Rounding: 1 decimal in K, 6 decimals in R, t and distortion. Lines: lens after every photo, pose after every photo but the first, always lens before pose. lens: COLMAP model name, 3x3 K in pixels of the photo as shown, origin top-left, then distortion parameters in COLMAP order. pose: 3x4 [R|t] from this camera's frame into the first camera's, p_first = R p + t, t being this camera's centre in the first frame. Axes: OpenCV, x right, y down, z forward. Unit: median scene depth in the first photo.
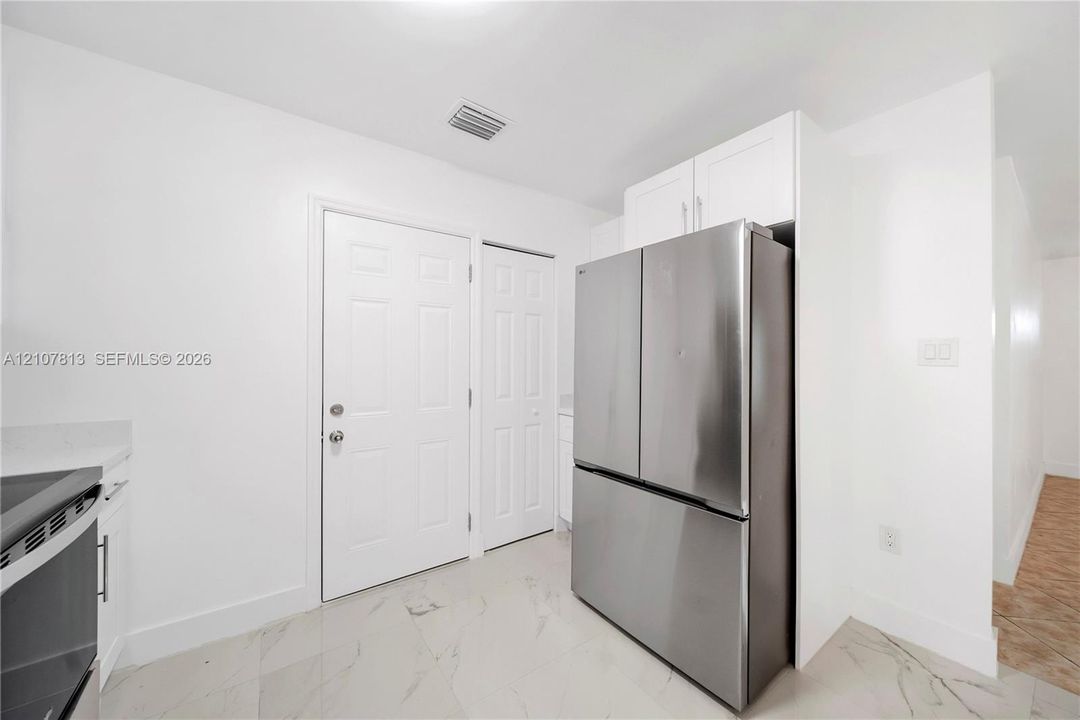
lens RADIAL K [[384.3, 0, 541.4], [0, 384.3, 365.2], [0, 0, 1]] dist [-0.000046, -0.000014]
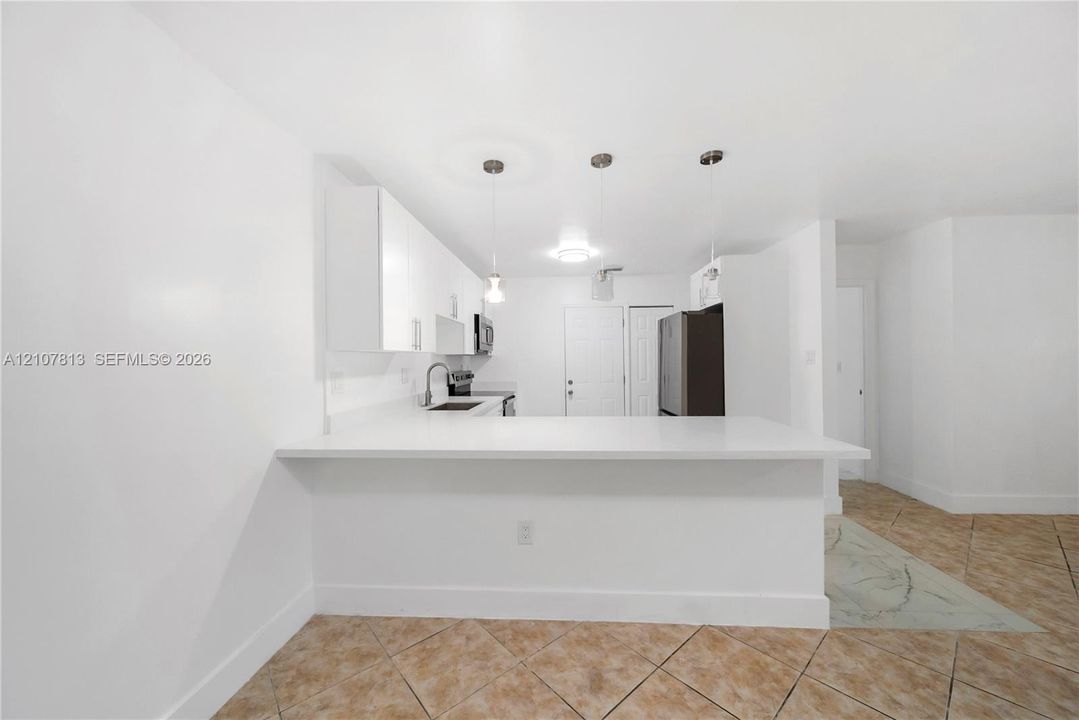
lens RADIAL K [[407.6, 0, 539.5], [0, 407.6, 360.0], [0, 0, 1]] dist [-0.000670, -0.000043]
pose [[0.771247, -0.014302, -0.636376, 1.080921], [0.012728, 0.999894, -0.007047, -0.019114], [0.636409, -0.002665, 0.771347, -1.285298]]
